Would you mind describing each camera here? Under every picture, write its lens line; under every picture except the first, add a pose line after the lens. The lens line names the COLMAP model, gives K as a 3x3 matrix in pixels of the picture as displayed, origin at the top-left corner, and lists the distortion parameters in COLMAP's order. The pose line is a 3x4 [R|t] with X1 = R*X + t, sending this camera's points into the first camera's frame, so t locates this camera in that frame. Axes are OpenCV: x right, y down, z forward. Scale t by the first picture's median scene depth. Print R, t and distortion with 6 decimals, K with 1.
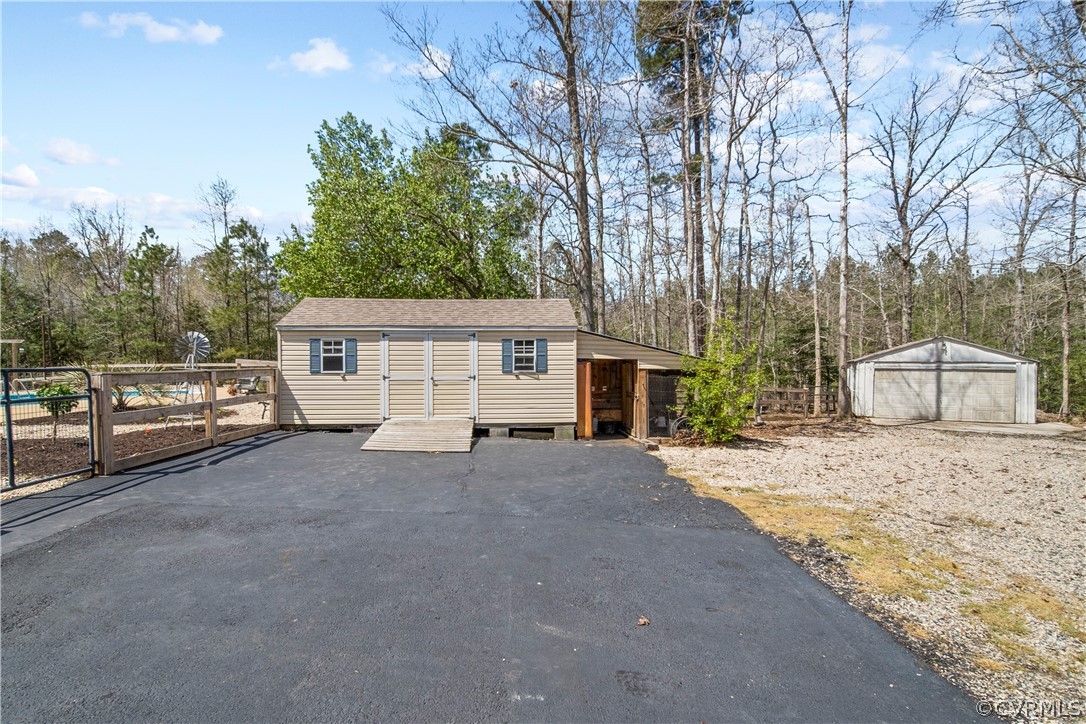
lens RADIAL K [[583.3, 0, 534.2], [0, 583.3, 370.9], [0, 0, 1]] dist [-0.000776, -0.001276]
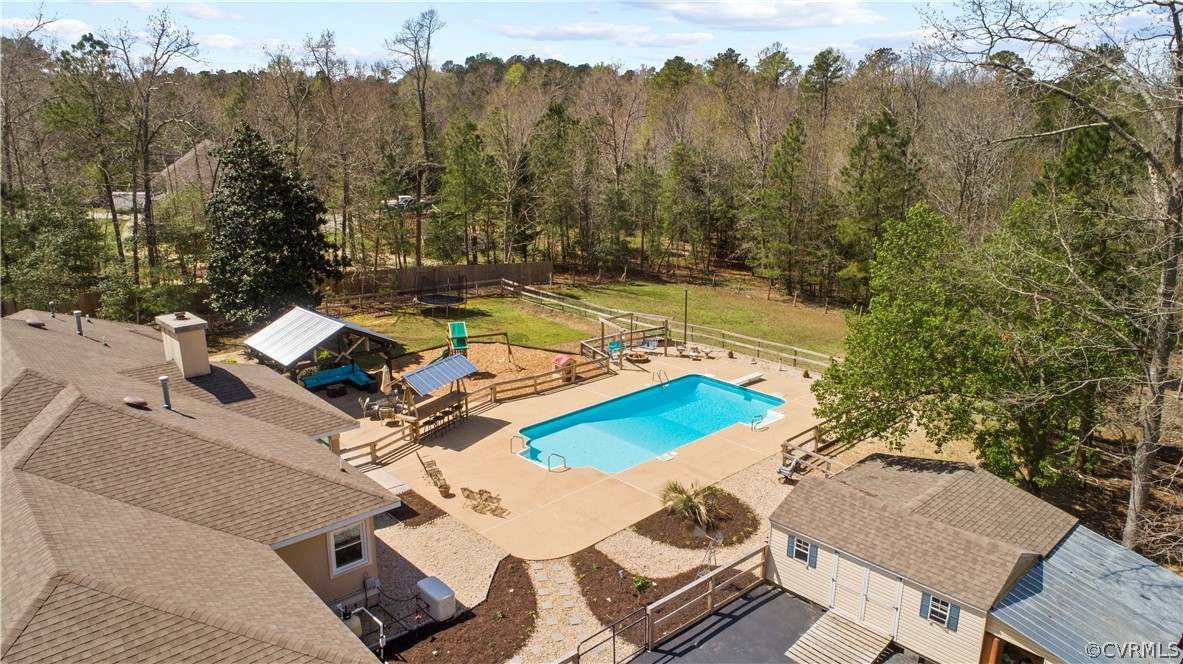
lens RADIAL K [[798.5, 0, 587.7], [0, 798.5, 342.1], [0, 0, 1]] dist [-0.012202, -0.001843]
pose [[0.650053, 0.217608, -0.728064, 0.582540], [-0.026116, 0.963951, 0.264794, -0.971328], [0.759440, -0.153116, 0.632303, -0.495348]]
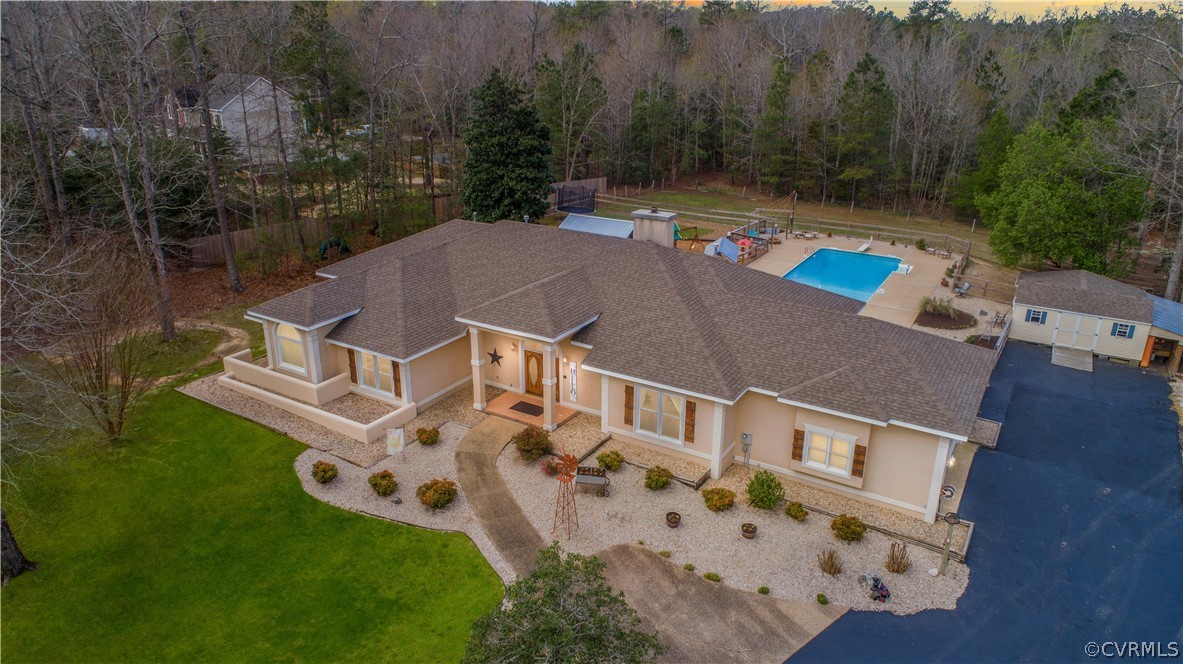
lens RADIAL K [[798.5, 0, 592.3], [0, 798.5, 327.8], [0, 0, 1]] dist [-0.012202, -0.001843]
pose [[0.832781, 0.199948, -0.516233, -0.151212], [-0.020826, 0.943153, 0.331706, -1.078388], [0.553211, -0.265487, 0.789604, -2.805559]]
